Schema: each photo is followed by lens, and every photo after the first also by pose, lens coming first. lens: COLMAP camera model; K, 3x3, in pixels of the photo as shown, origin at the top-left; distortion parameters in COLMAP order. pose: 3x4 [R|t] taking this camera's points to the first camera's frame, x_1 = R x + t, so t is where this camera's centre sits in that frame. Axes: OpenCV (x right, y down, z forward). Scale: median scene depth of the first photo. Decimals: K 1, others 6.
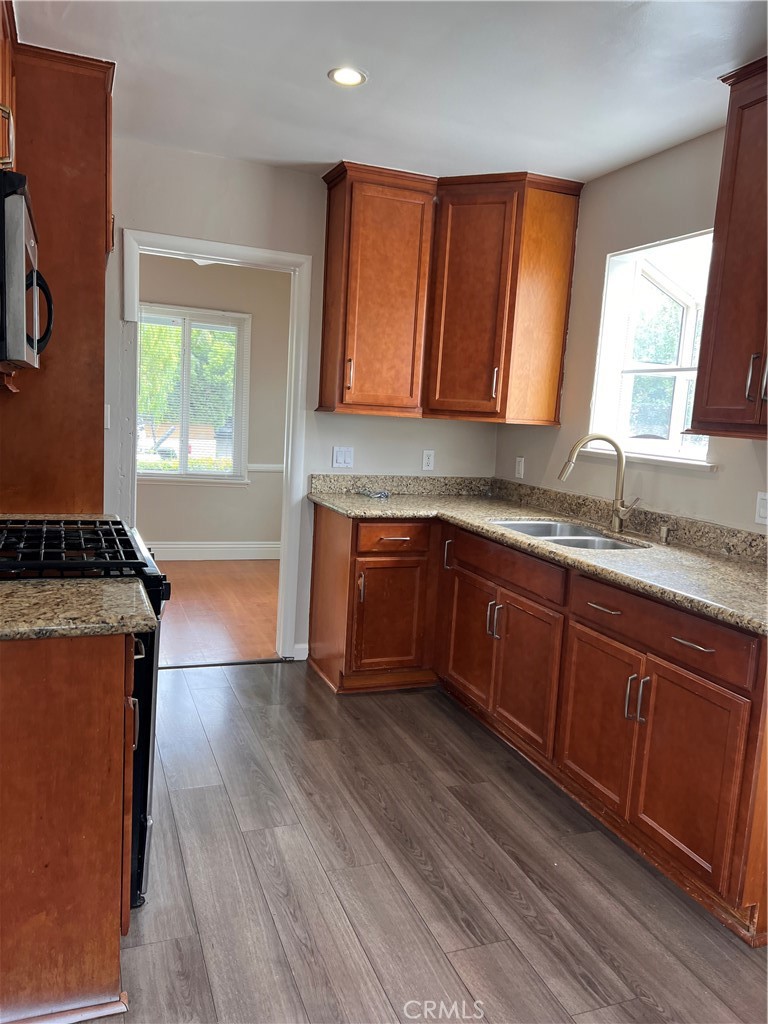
lens RADIAL K [[768.7, 0, 376.7], [0, 768.7, 509.2], [0, 0, 1]] dist [0.050667, -0.035611]
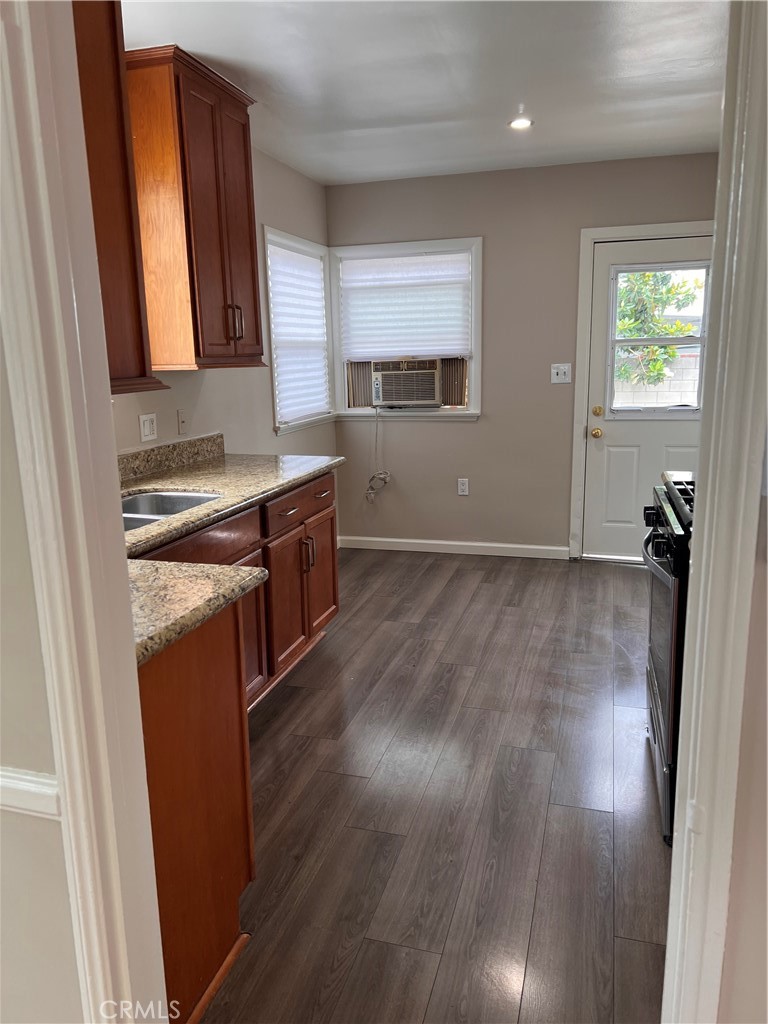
lens RADIAL K [[768.7, 0, 386.4], [0, 768.7, 510.2], [0, 0, 1]] dist [0.050667, -0.035611]
pose [[-0.795126, -0.164584, 0.583683, -0.536036], [0.060755, 0.936009, 0.346694, -0.282744], [-0.603393, 0.311127, -0.734246, 1.742144]]
